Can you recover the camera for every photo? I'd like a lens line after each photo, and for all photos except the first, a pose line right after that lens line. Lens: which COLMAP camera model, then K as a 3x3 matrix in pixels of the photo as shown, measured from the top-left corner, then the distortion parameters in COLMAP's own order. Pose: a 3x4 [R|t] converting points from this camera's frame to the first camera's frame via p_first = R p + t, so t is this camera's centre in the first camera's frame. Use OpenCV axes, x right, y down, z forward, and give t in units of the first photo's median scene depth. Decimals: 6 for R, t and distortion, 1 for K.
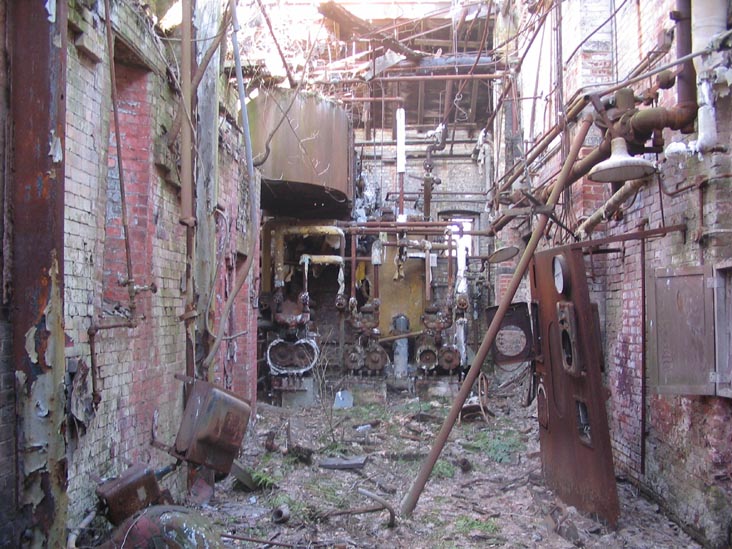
lens RADIAL K [[791.8, 0, 365.6], [0, 791.8, 286.5], [0, 0, 1]] dist [-0.180563, 0.222661]
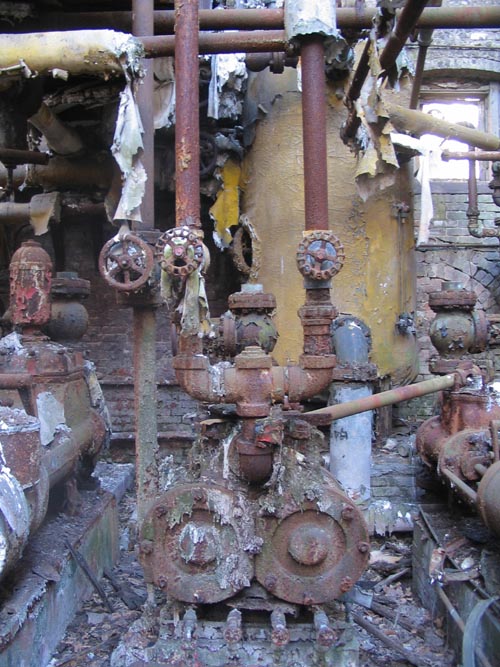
lens RADIAL K [[721.5, 0, 250.0], [0, 721.5, 333.5], [0, 0, 1]] dist [-0.180563, 0.222661]
pose [[0.999684, -0.010605, 0.022779, -0.005393], [0.009111, 0.997861, 0.064730, 0.026745], [-0.023417, -0.064502, 0.997643, 0.816794]]
